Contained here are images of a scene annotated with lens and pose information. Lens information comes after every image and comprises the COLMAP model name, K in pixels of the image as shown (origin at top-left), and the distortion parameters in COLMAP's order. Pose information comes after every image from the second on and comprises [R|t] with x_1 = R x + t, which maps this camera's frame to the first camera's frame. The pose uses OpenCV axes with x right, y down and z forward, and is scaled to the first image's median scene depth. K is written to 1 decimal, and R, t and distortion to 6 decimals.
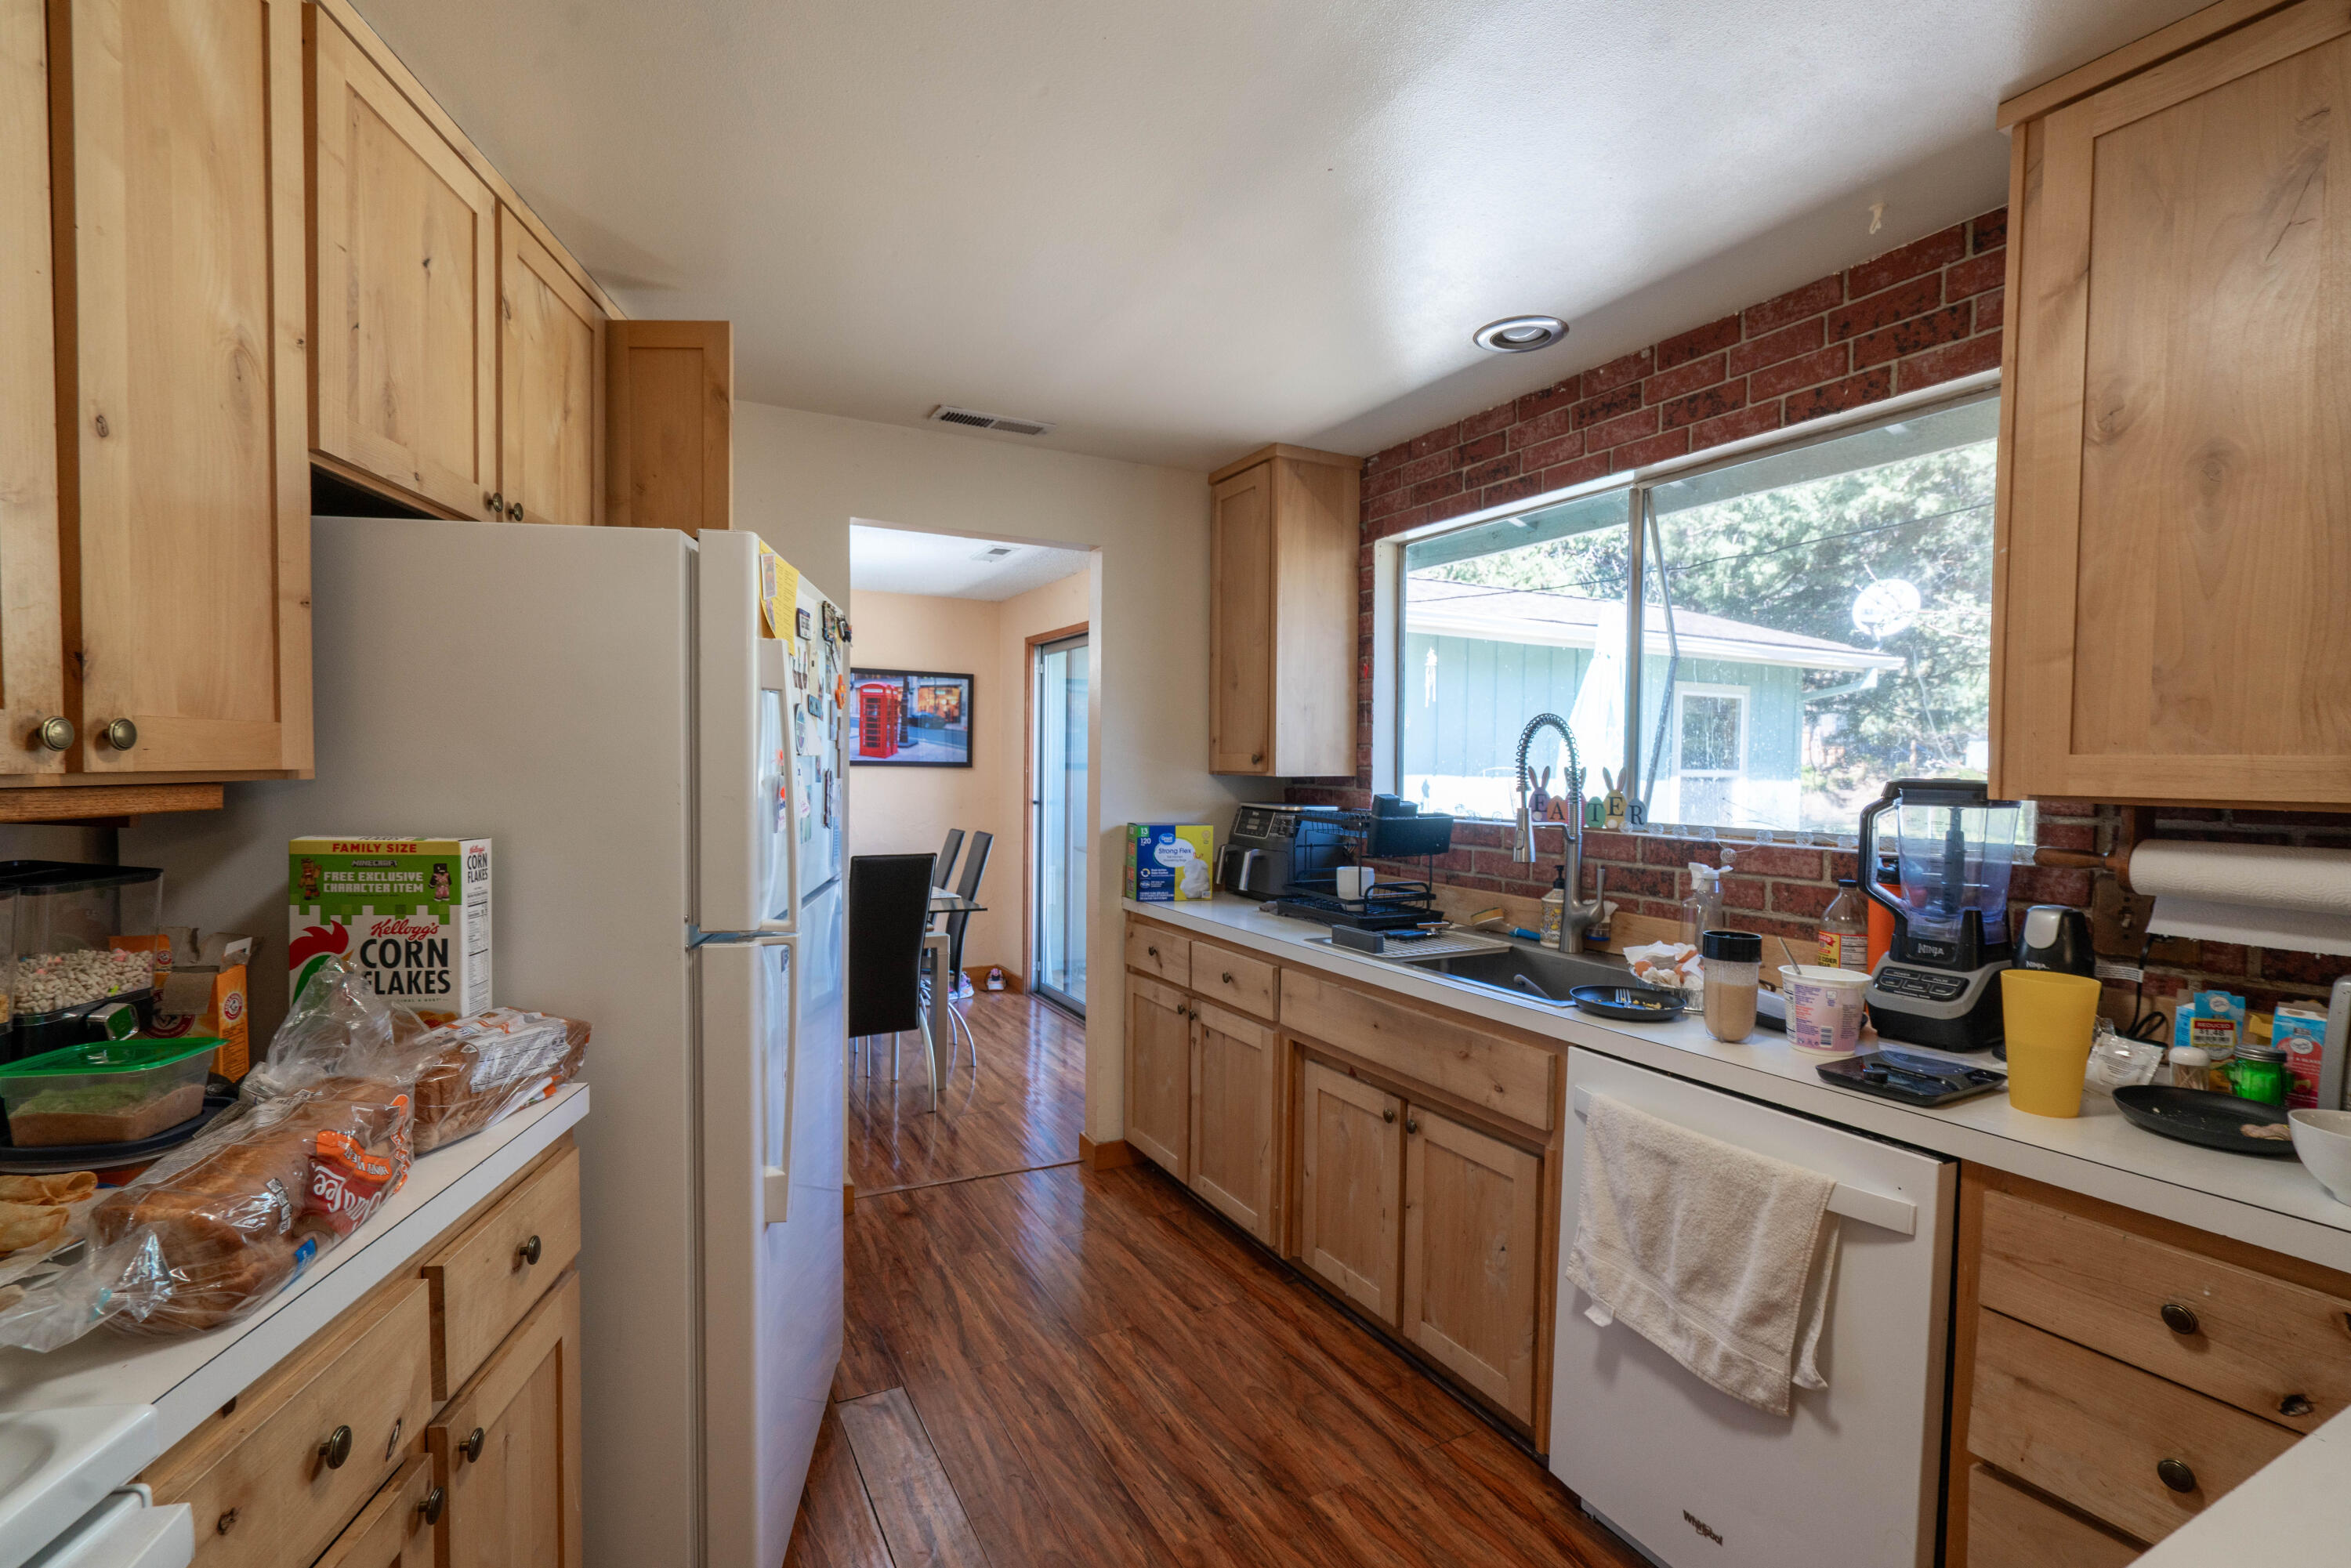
lens RADIAL K [[1082.7, 0, 1177.9], [0, 1082.7, 788.5], [0, 0, 1]] dist [-0.001601, -0.000134]
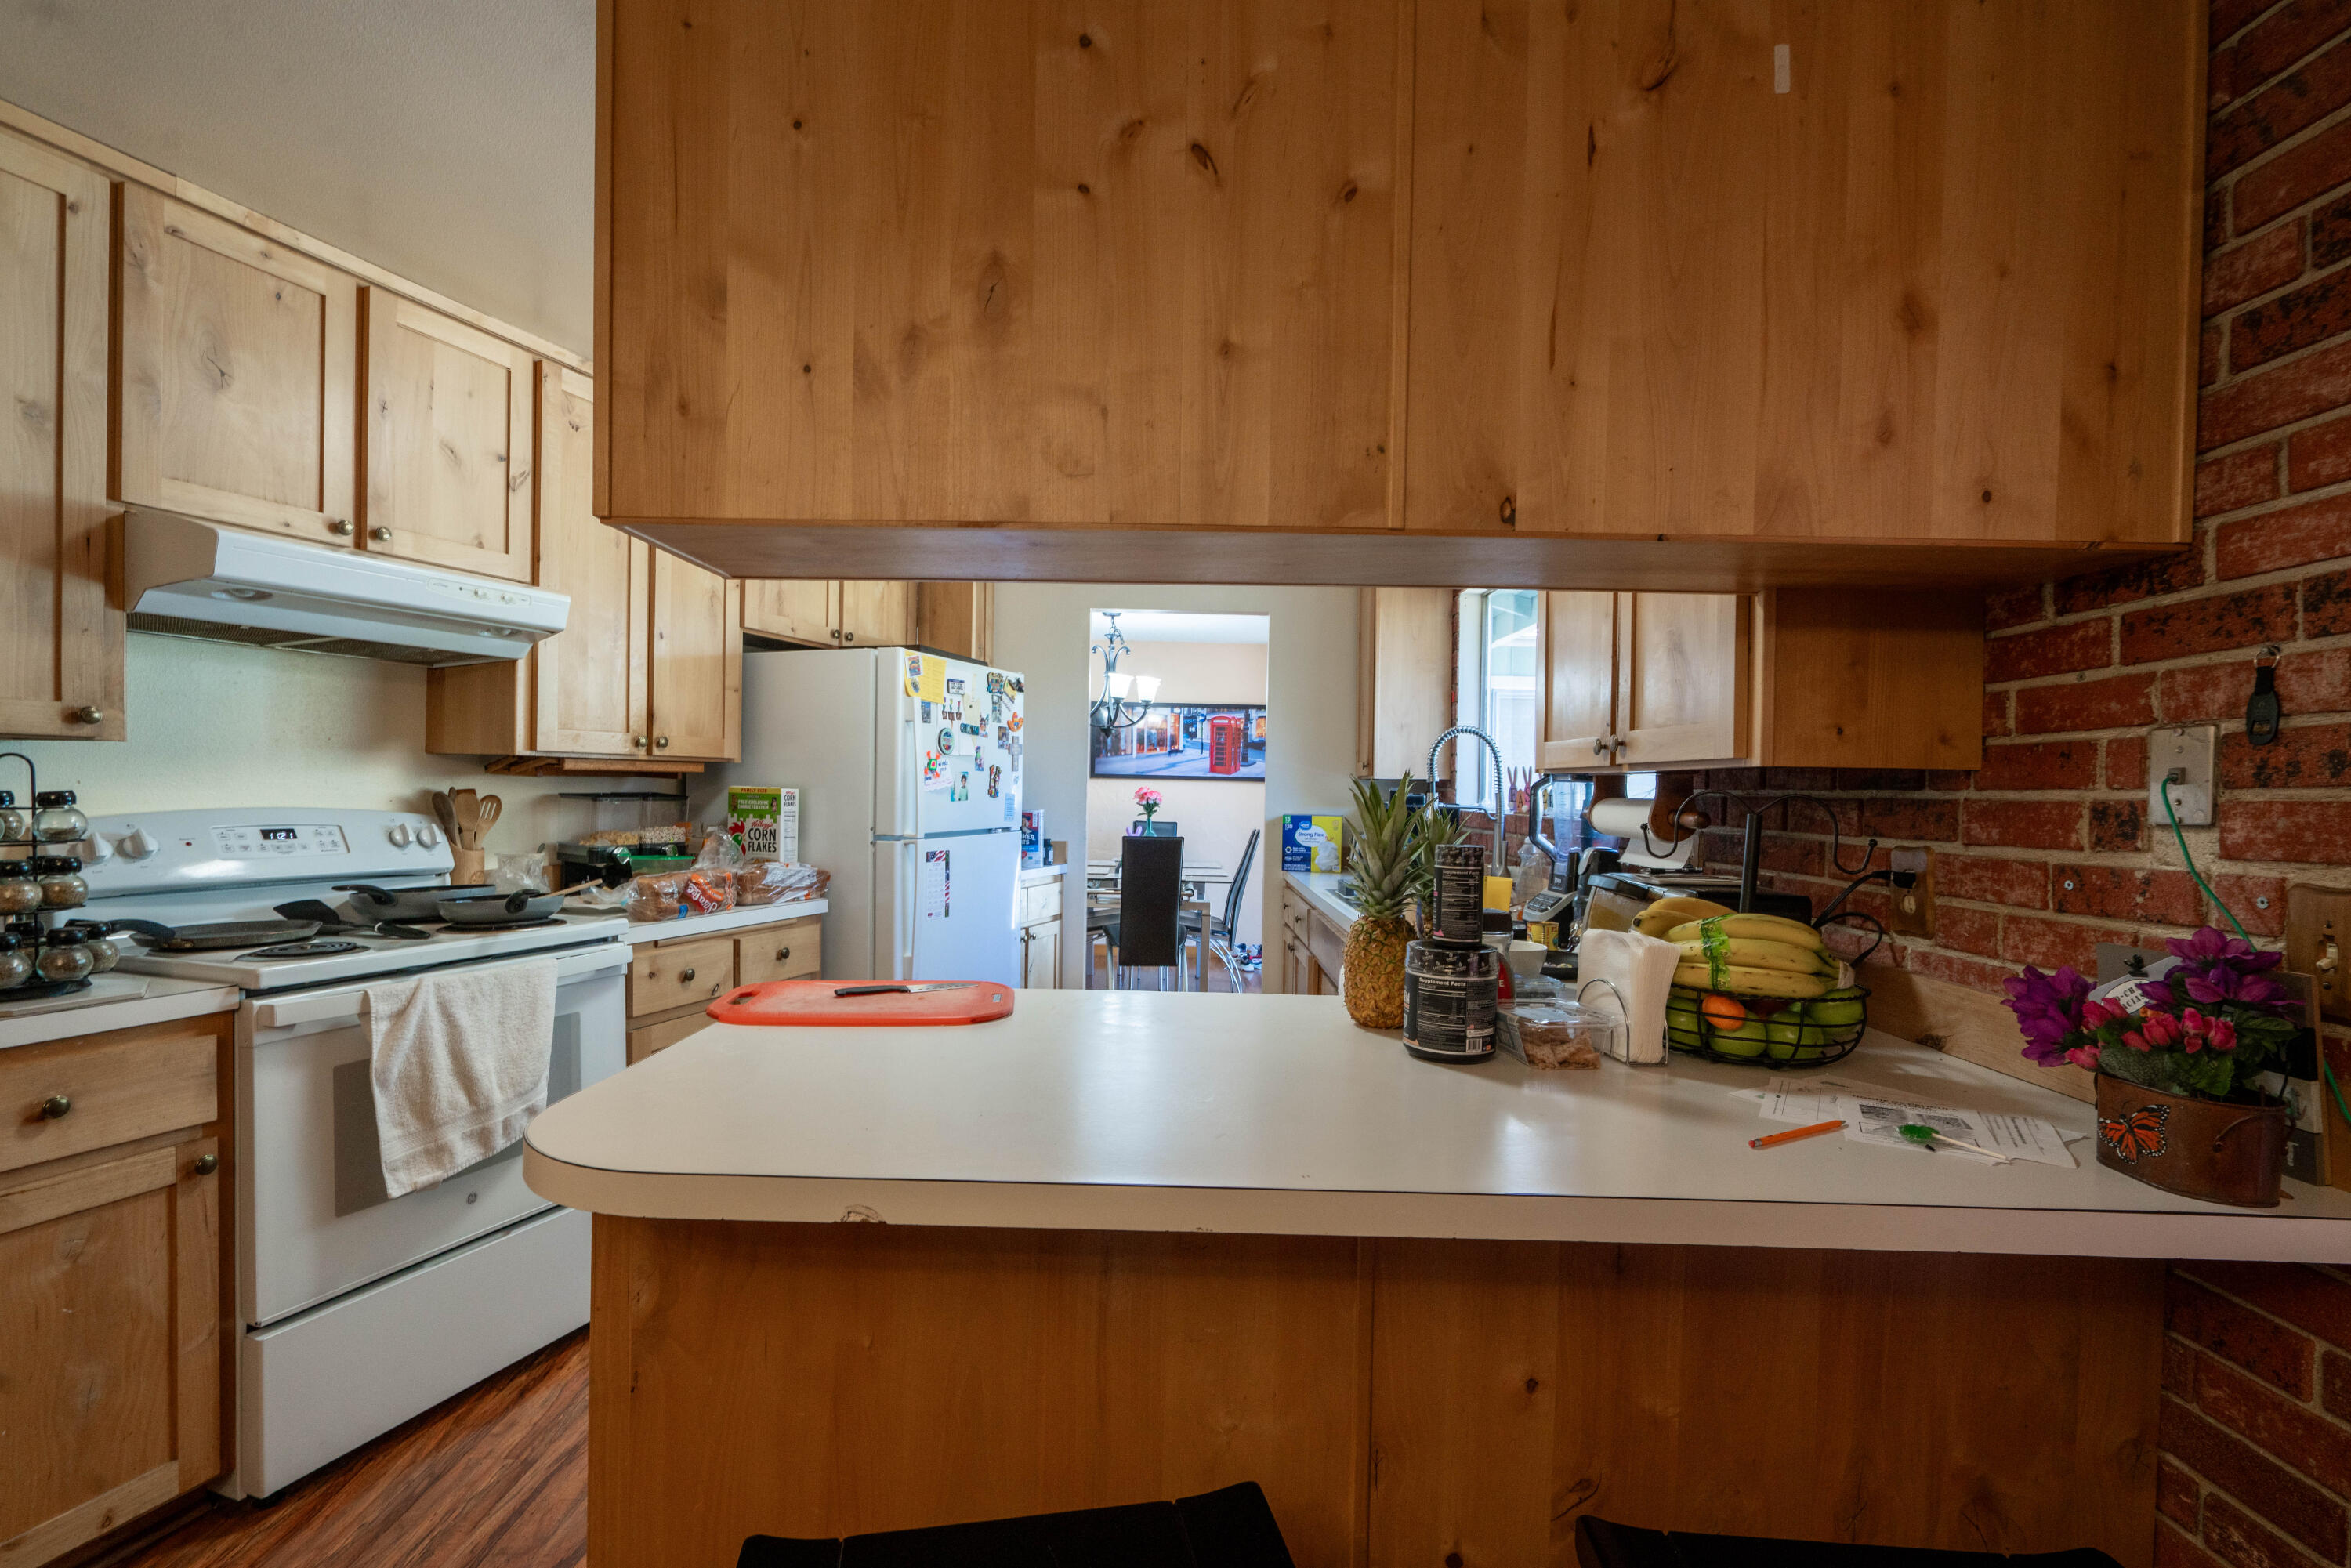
lens RADIAL K [[1082.7, 0, 1169.8], [0, 1082.7, 790.1], [0, 0, 1]] dist [-0.001601, -0.000134]
pose [[0.883267, 0.006264, -0.468829, 1.080278], [-0.018741, 0.999583, -0.021953, 0.080214], [0.468496, 0.028177, 0.883016, -0.623813]]
